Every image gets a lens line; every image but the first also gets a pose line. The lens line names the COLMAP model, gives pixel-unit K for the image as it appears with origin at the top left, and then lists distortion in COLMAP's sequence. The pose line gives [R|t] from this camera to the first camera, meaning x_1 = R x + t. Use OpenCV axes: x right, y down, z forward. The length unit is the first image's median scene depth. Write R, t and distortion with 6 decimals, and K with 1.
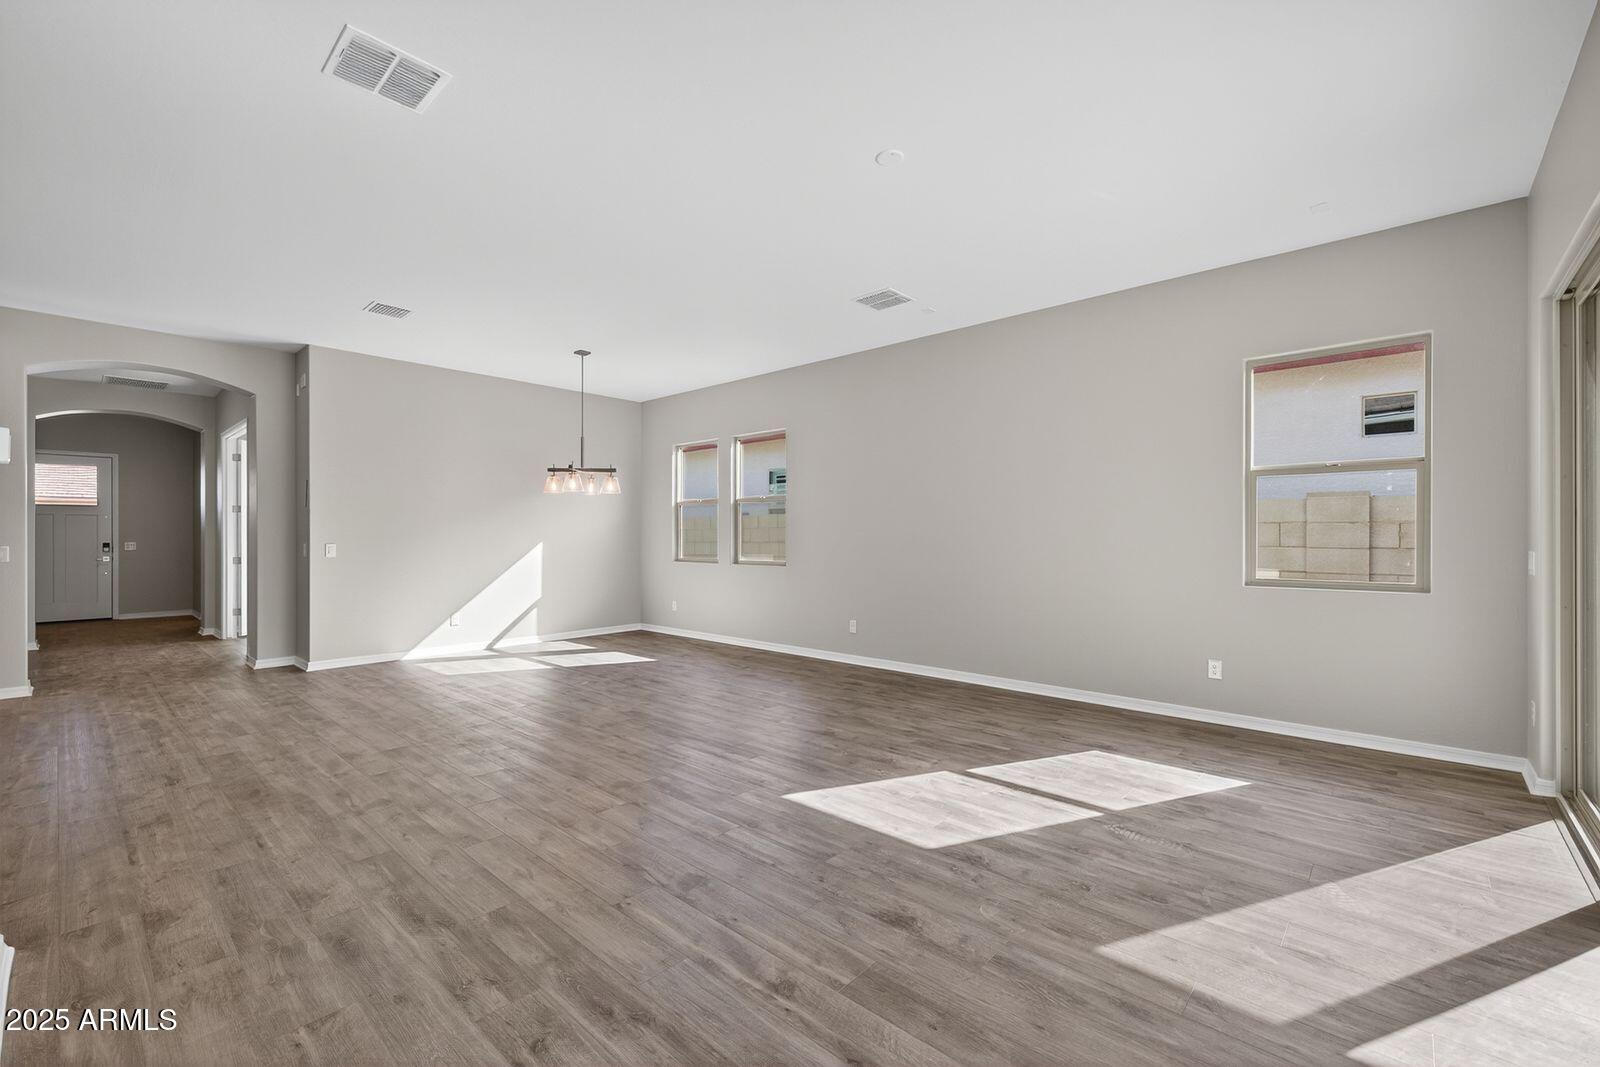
lens RADIAL K [[673.4, 0, 791.5], [0, 673.4, 540.0], [0, 0, 1]] dist [0.009012, -0.000588]
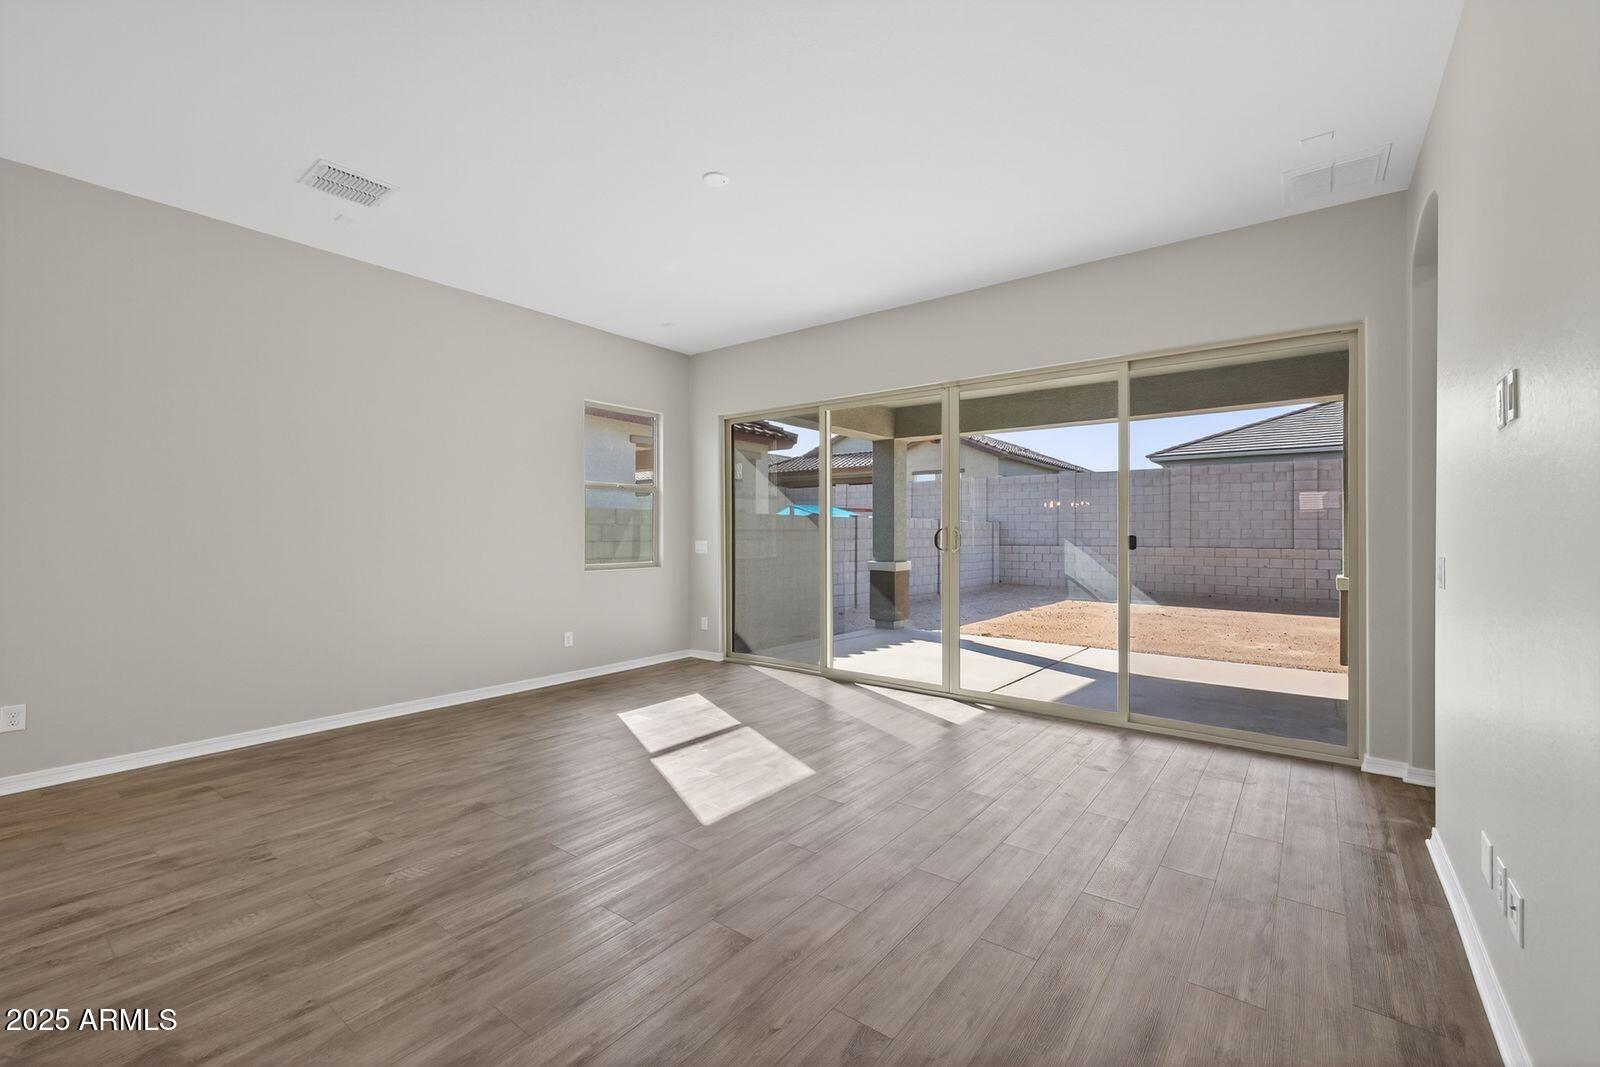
lens RADIAL K [[673.4, 0, 798.7], [0, 673.4, 535.8], [0, 0, 1]] dist [0.009012, -0.000588]
pose [[-0.087522, -0.004135, 0.996154, -0.886376], [0.003518, 0.999984, 0.004460, -0.006264], [-0.996156, 0.003895, -0.087506, 0.920425]]
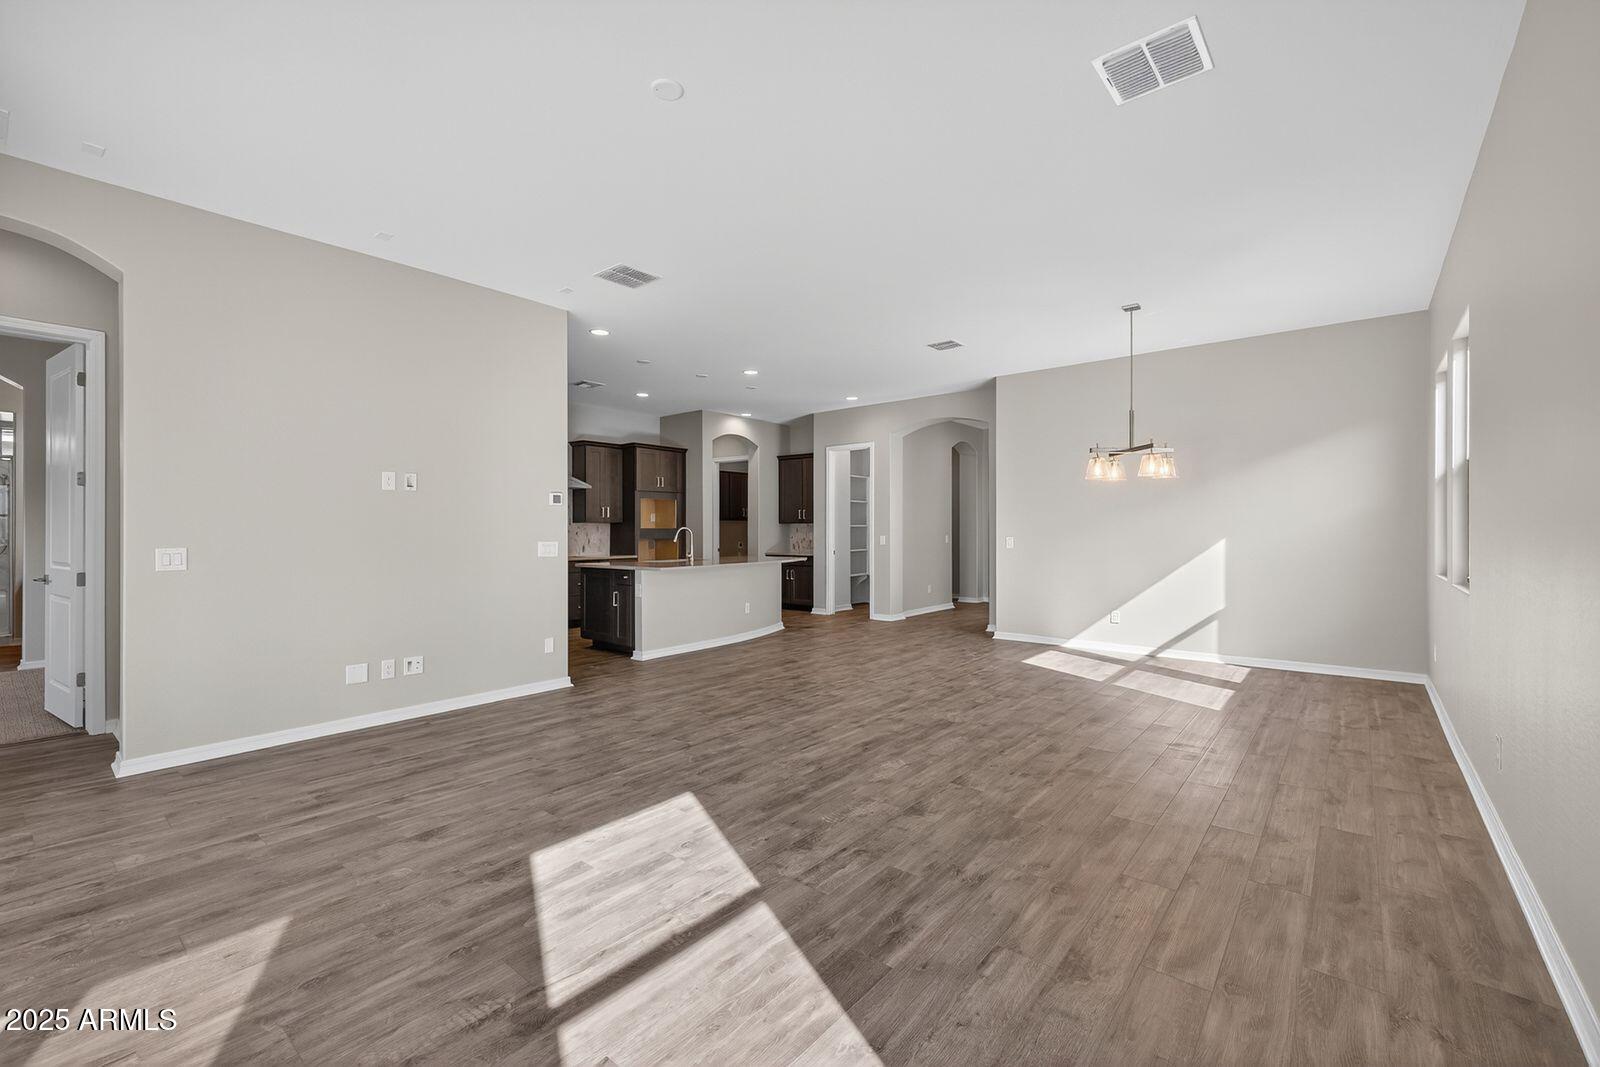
lens RADIAL K [[673.4, 0, 792.8], [0, 673.4, 528.0], [0, 0, 1]] dist [0.009012, -0.000588]
pose [[0.043319, -0.003157, -0.999056, 0.962034], [-0.004116, 0.999986, -0.003339, -0.008868], [0.999053, 0.004256, 0.043305, 1.071050]]
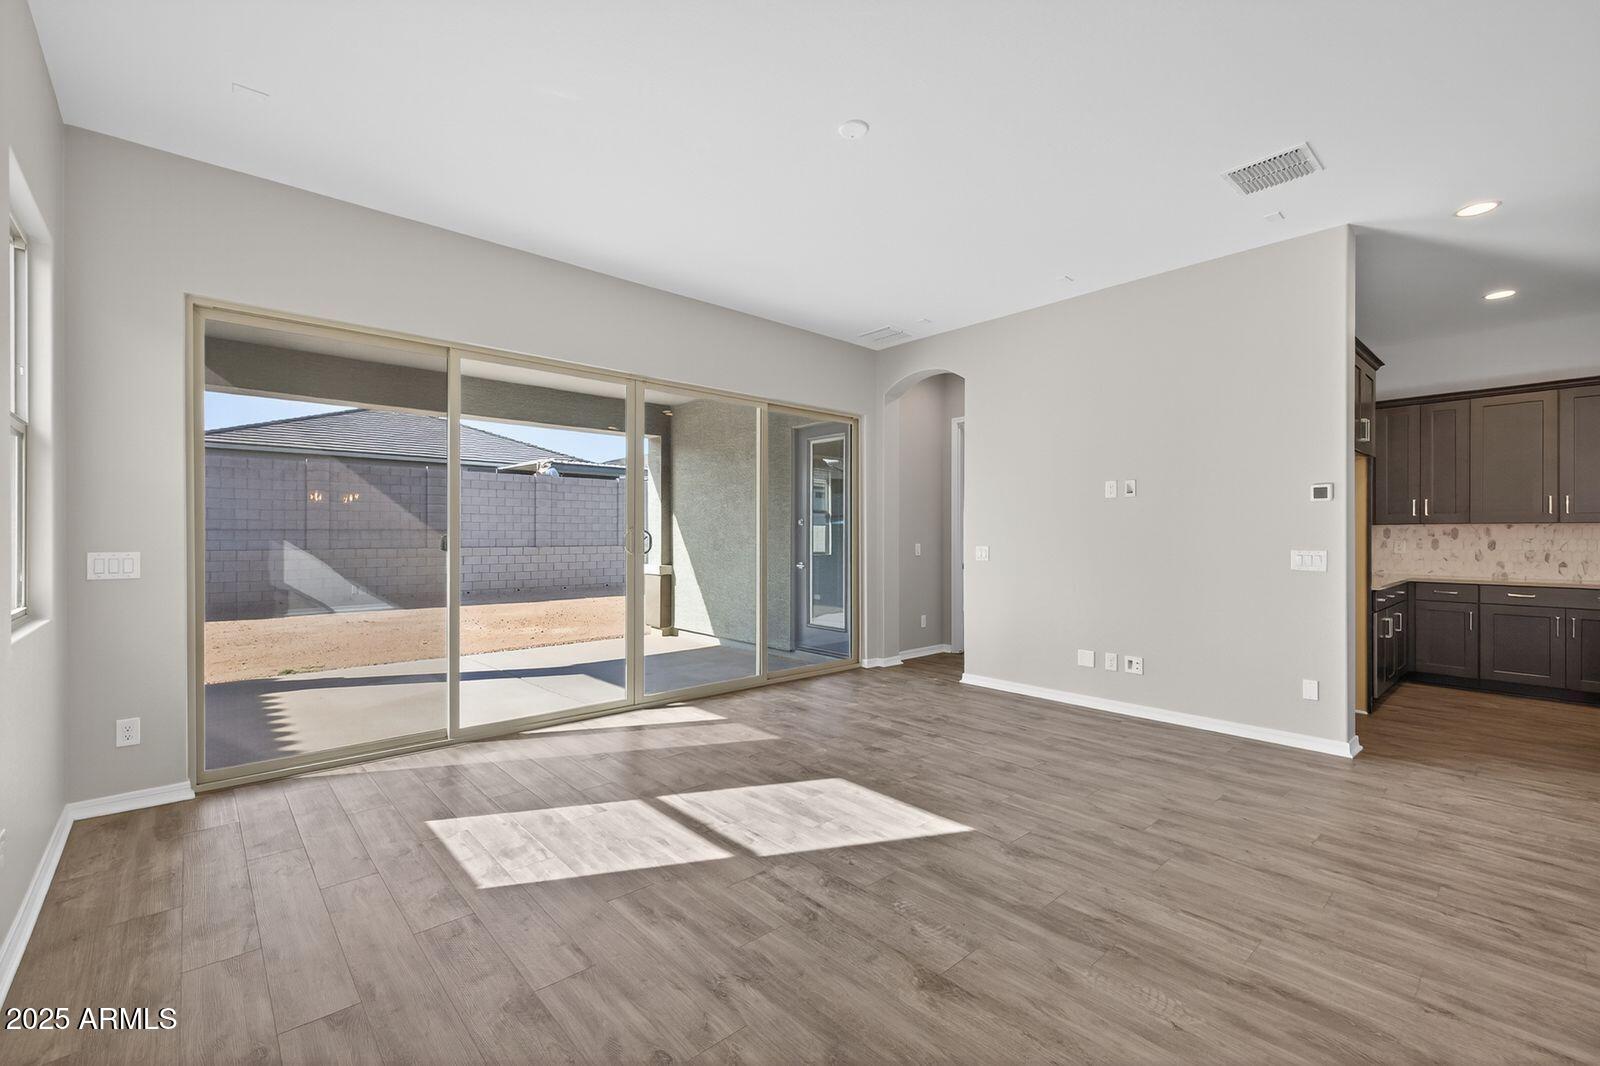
lens RADIAL K [[673.4, 0, 789.7], [0, 673.4, 533.3], [0, 0, 1]] dist [0.009012, -0.000588]
pose [[-0.994695, -0.001242, 0.102864, 0.130738], [-0.000913, 0.999994, 0.003246, -0.012435], [-0.102868, 0.003135, -0.994690, 1.848364]]
